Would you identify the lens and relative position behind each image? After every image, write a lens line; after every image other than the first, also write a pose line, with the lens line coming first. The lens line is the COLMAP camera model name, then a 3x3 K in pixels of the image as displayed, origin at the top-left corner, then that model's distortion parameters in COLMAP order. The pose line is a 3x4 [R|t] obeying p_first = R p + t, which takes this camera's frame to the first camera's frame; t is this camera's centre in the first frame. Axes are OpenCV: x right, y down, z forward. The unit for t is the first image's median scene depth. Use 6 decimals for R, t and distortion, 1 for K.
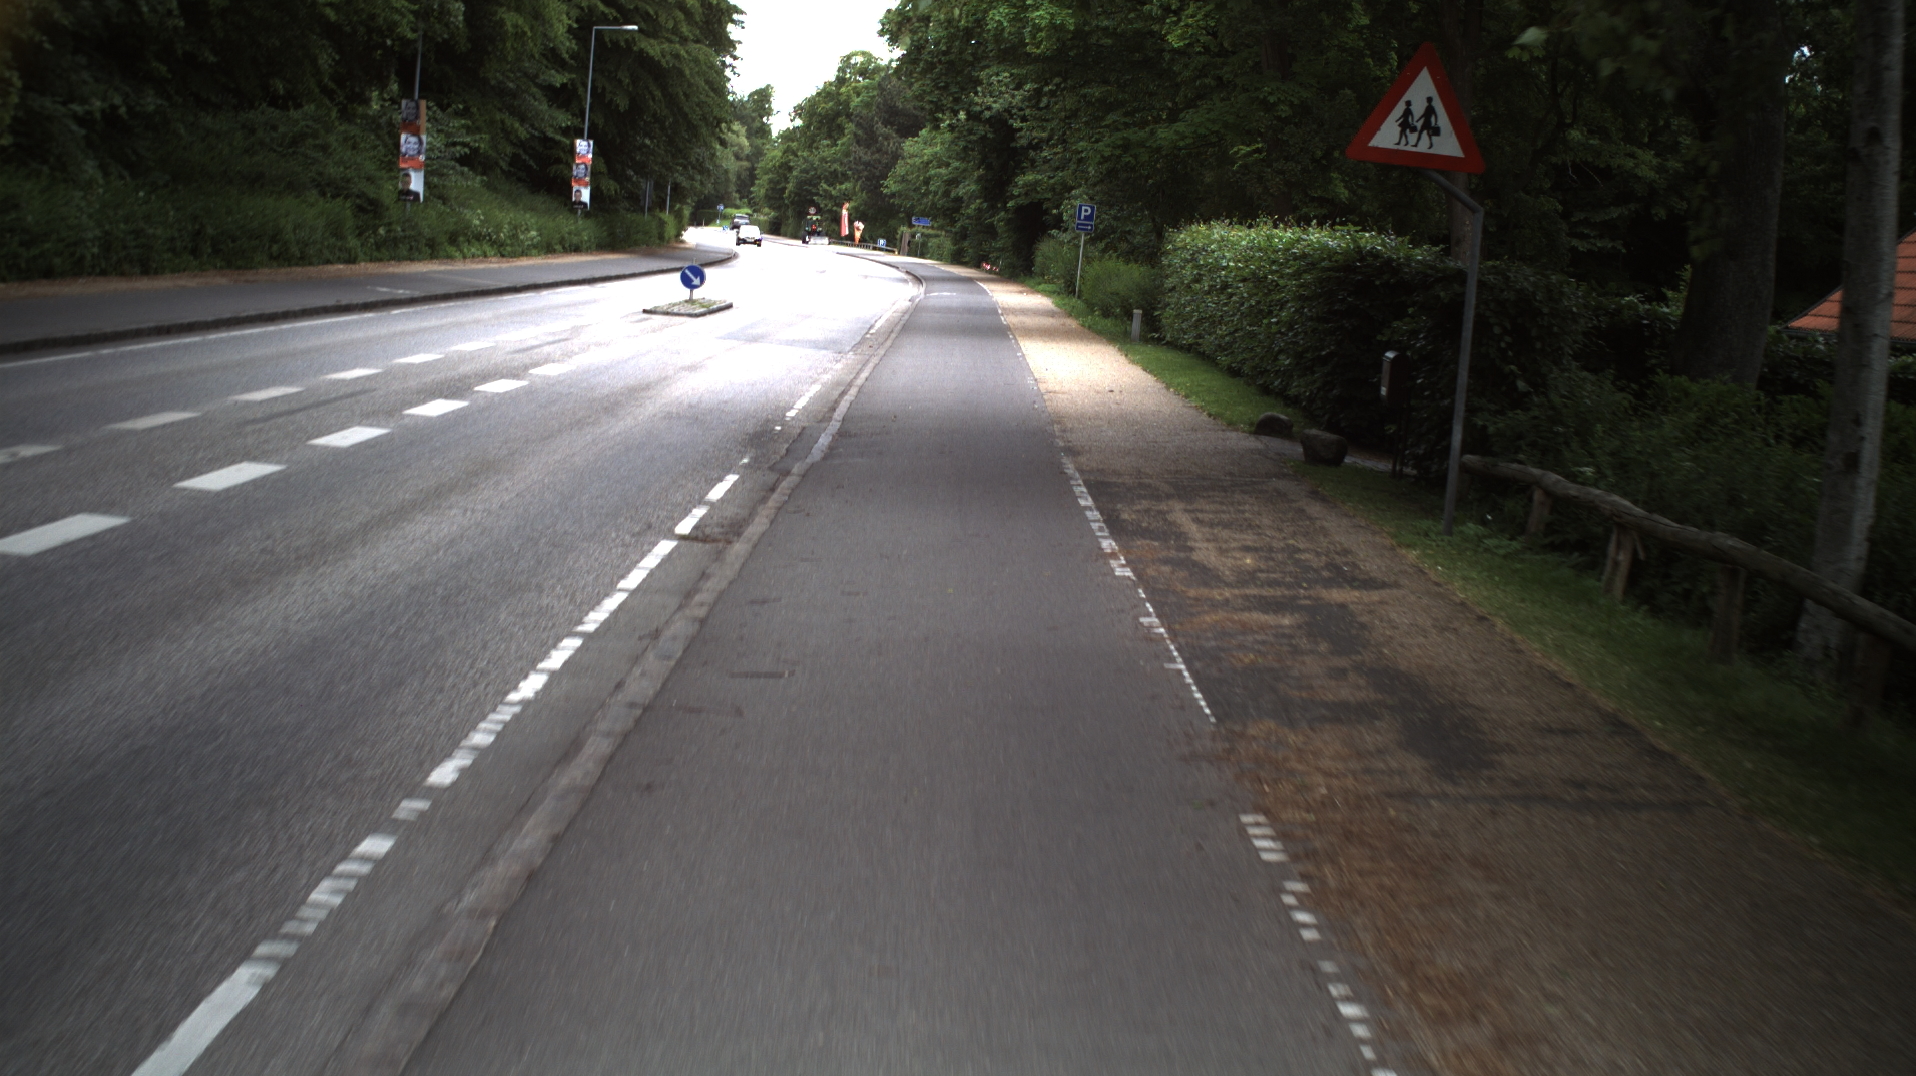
lens RADIAL K [[3350.1, 0, 958.0], [0, 3350.1, 538.0], [0, 0, 1]] dist [-0.296818, 0.411661]
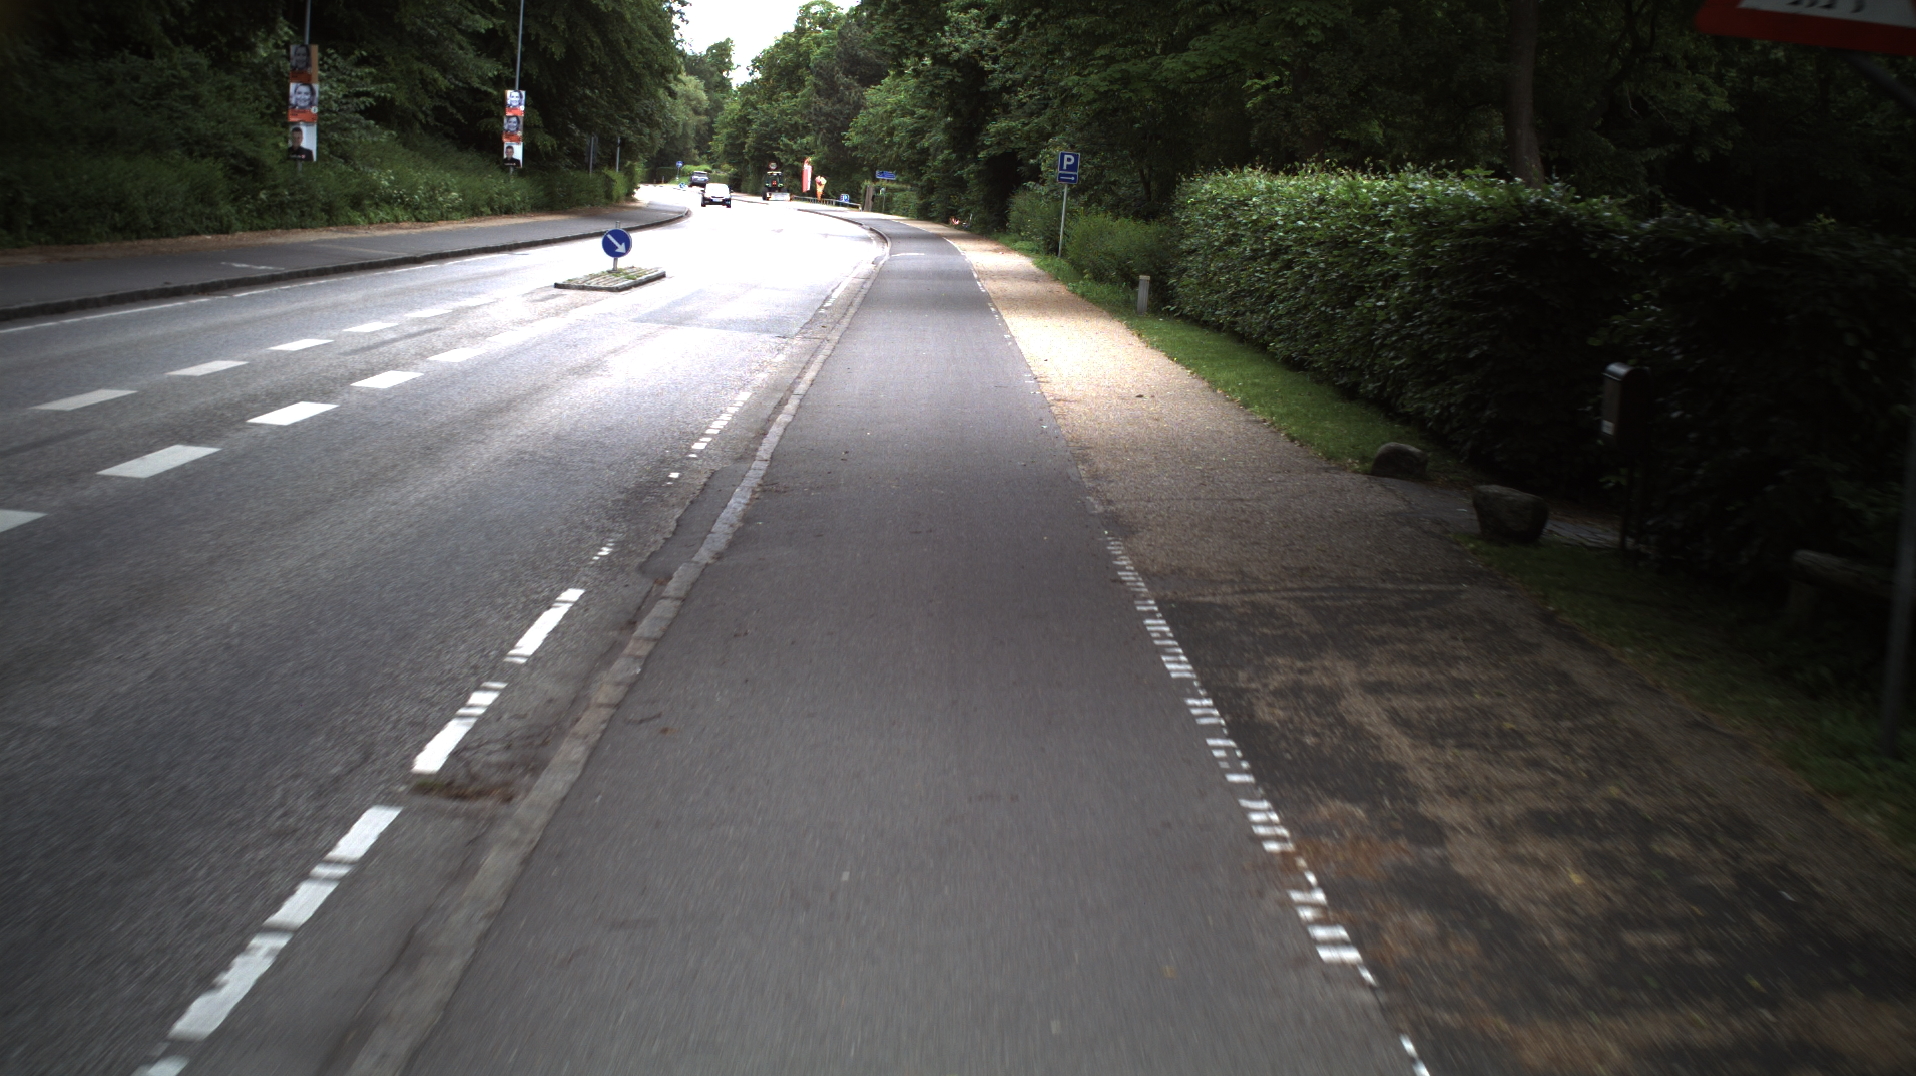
lens RADIAL K [[3350.1, 0, 958.0], [0, 3350.1, 538.0], [0, 0, 1]] dist [-0.296818, 0.411661]
pose [[0.999844, -0.015326, 0.008828, -0.000843], [0.015202, 0.999788, 0.013922, -0.011258], [-0.009039, -0.013786, 0.999864, 0.123539]]
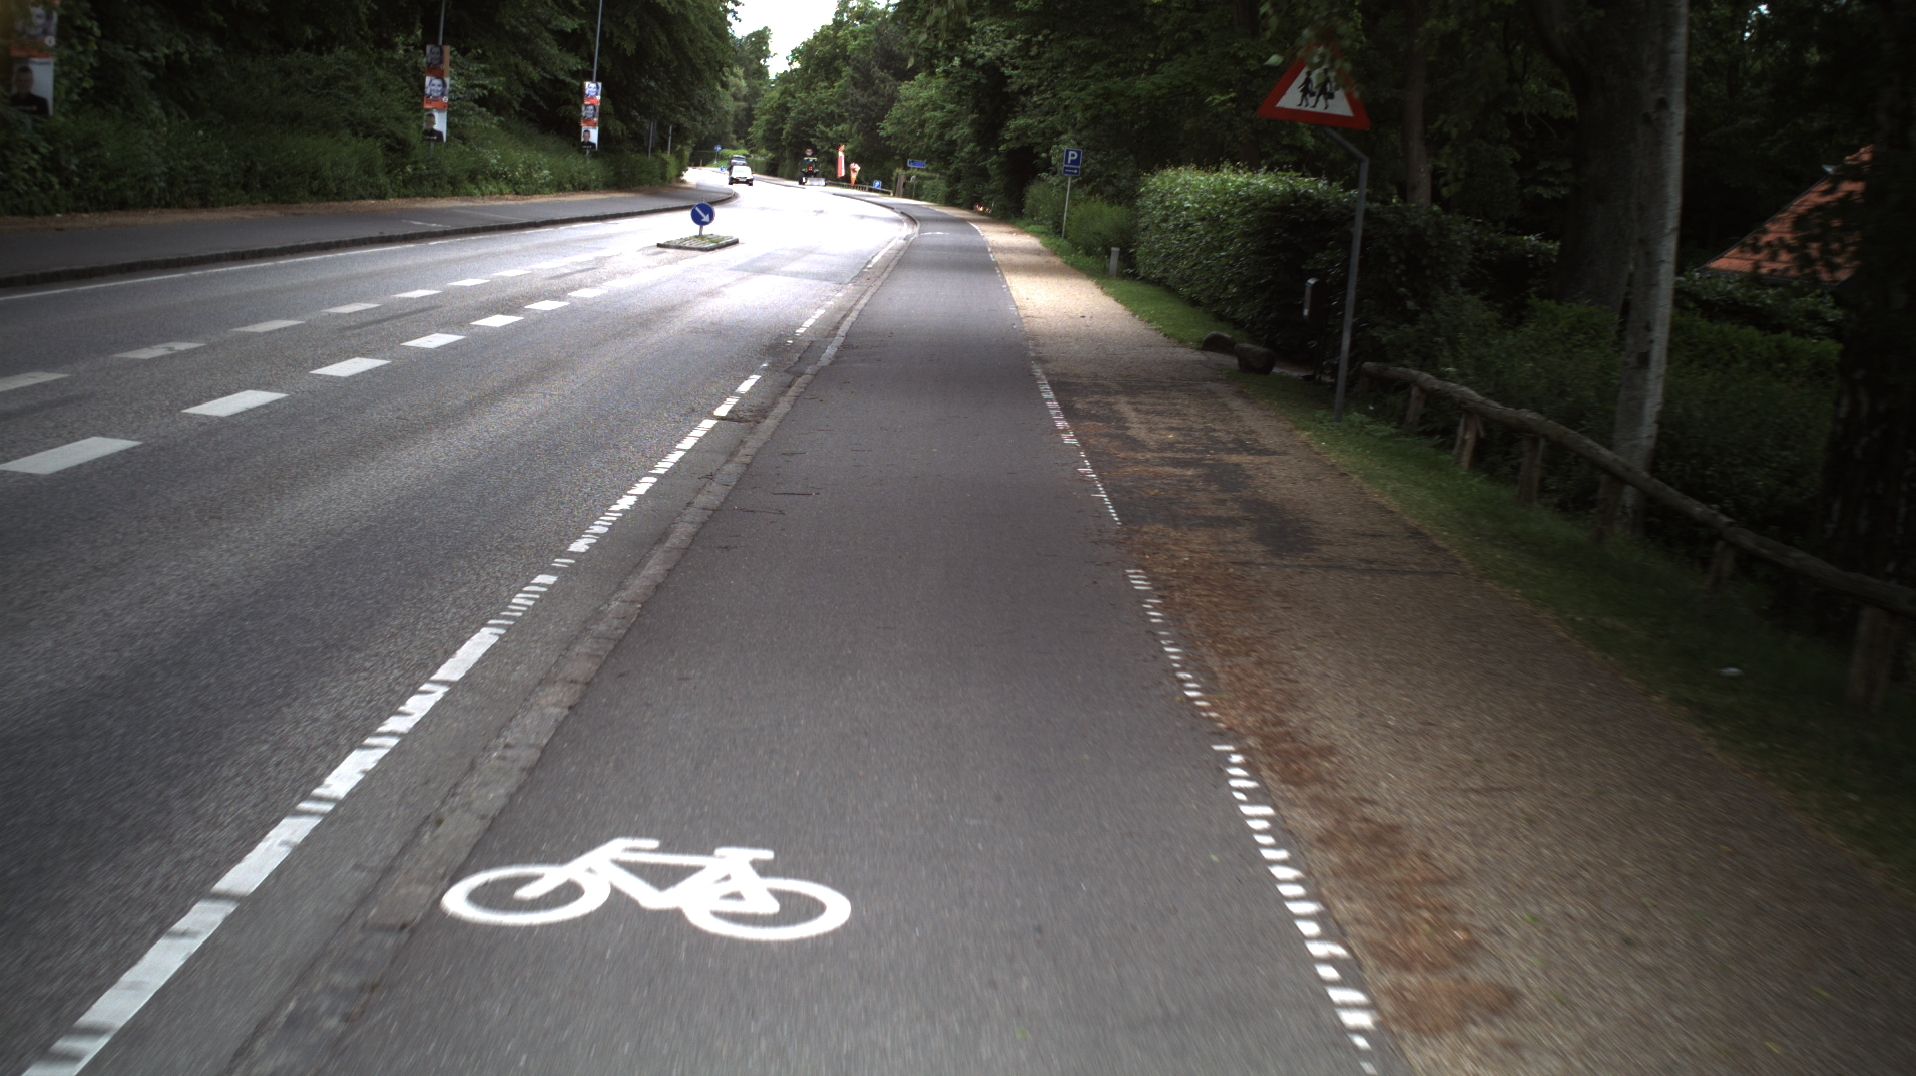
lens RADIAL K [[3350.1, 0, 958.0], [0, 3350.1, 538.0], [0, 0, 1]] dist [-0.296818, 0.411661]
pose [[0.999959, 0.008686, 0.002409, 0.000814], [-0.008726, 0.999815, 0.017118, 0.005675], [-0.002260, -0.017138, 0.999851, -0.061331]]
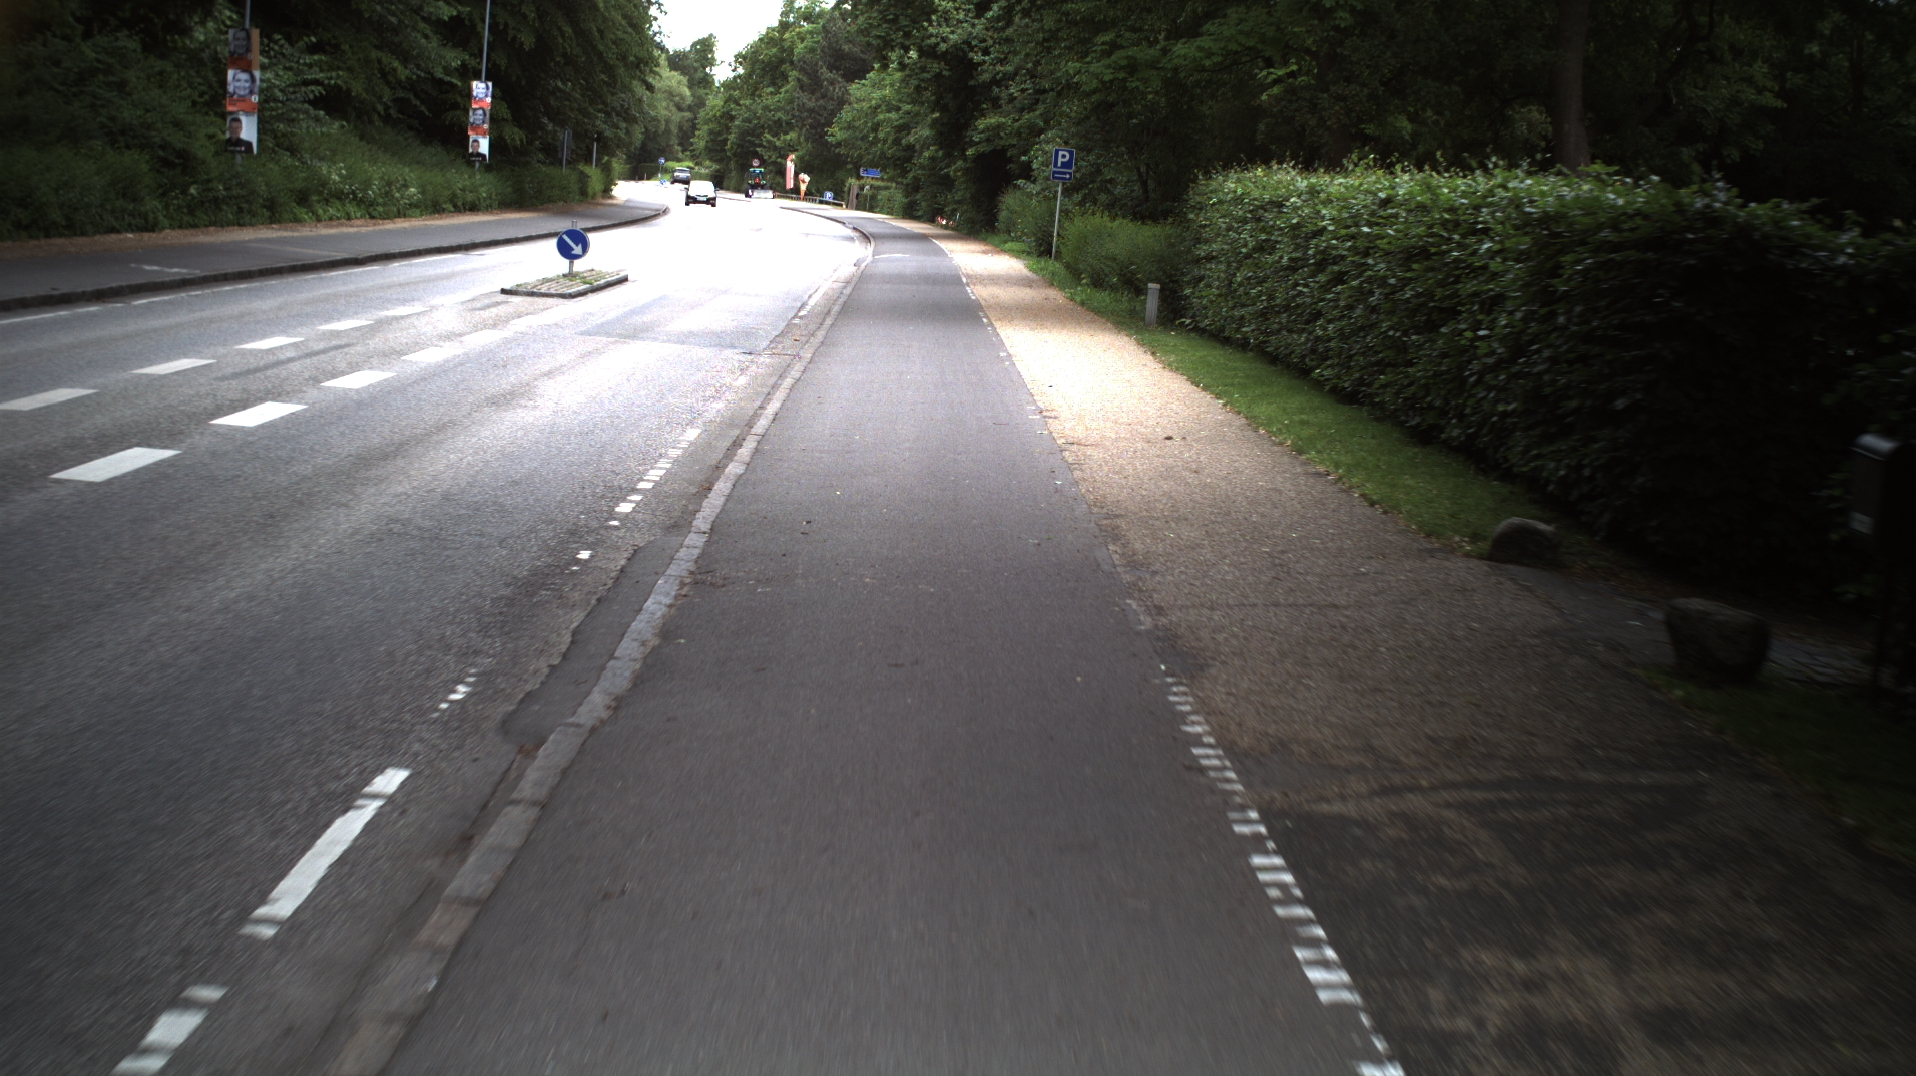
lens RADIAL K [[3350.1, 0, 958.0], [0, 3350.1, 538.0], [0, 0, 1]] dist [-0.296818, 0.411661]
pose [[0.999849, -0.010617, 0.013727, -0.000857], [0.010418, 0.999841, 0.014476, -0.016713], [-0.013879, -0.014330, 0.999801, 0.185152]]
